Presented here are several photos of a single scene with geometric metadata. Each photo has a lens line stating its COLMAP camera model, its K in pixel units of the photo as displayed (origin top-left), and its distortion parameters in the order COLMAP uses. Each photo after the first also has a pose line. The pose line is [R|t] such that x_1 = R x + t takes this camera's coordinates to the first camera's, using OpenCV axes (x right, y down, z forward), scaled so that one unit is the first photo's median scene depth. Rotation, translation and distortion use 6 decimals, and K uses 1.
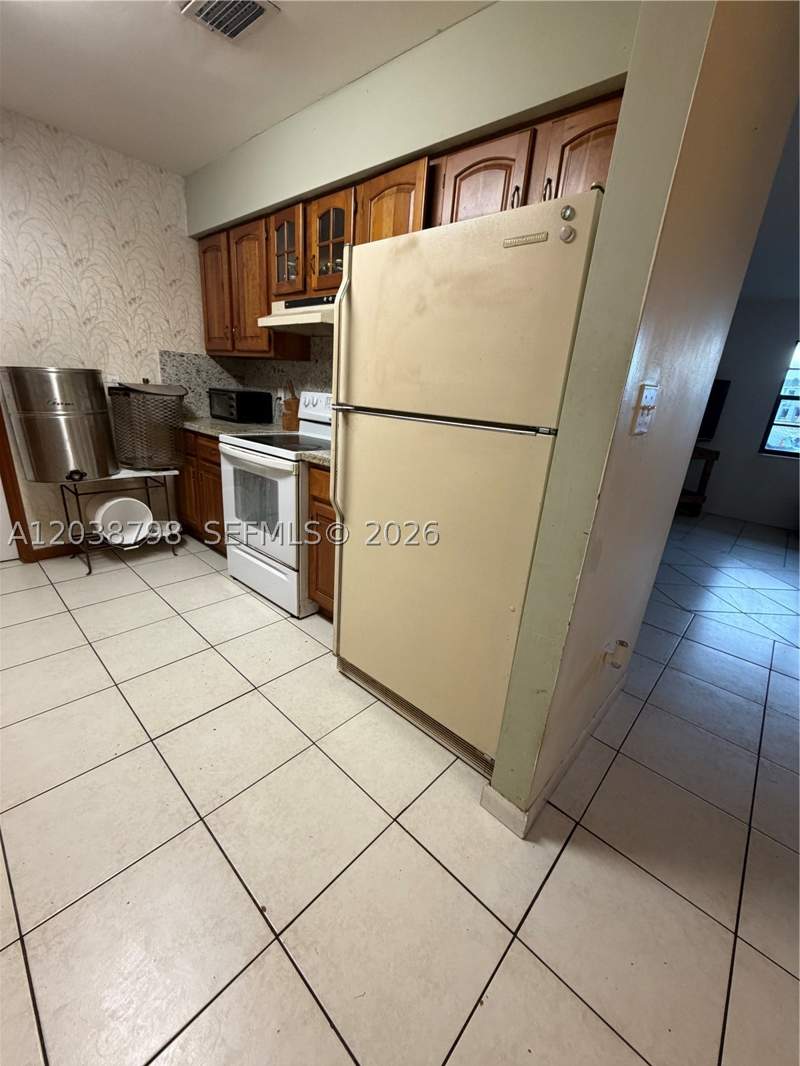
lens RADIAL K [[421.7, 0, 400.0], [0, 421.7, 533.0], [0, 0, 1]] dist [-0.004061, -0.000442]
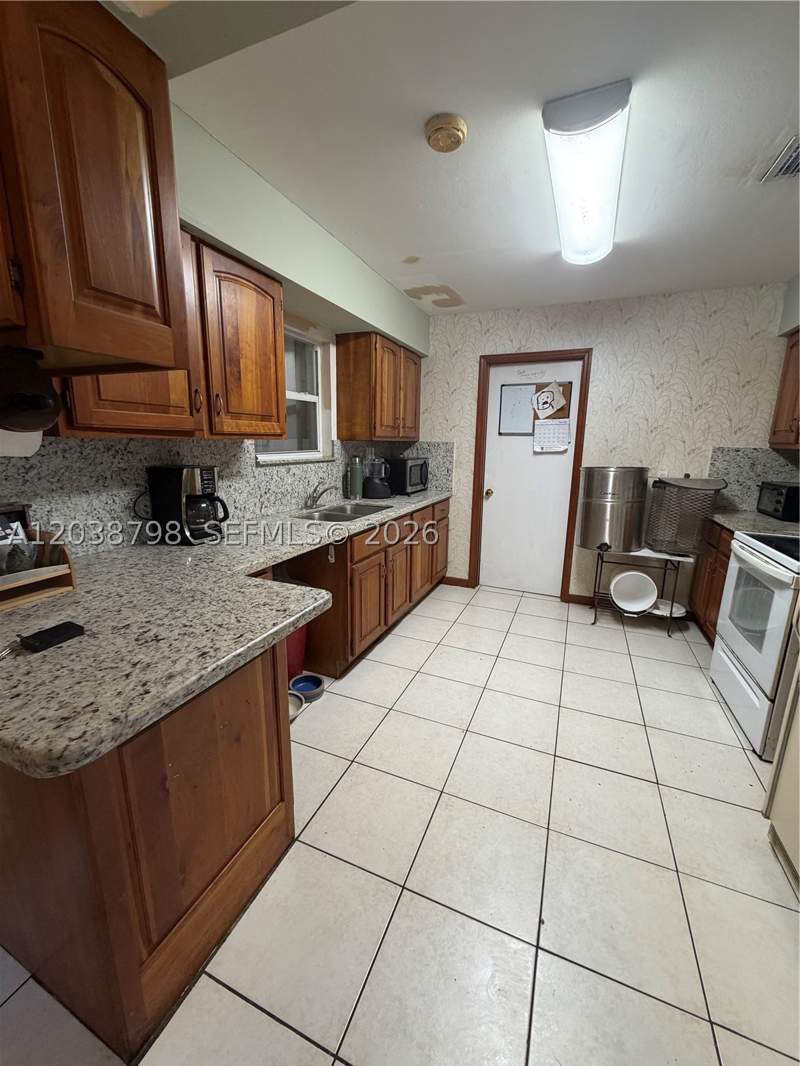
lens RADIAL K [[421.7, 0, 400.0], [0, 421.7, 533.0], [0, 0, 1]] dist [-0.004061, -0.000442]
pose [[0.332546, 0.131840, -0.933826, 0.192908], [-0.298176, 0.954085, 0.028517, -0.023932], [0.894709, 0.268961, 0.356588, -0.028813]]
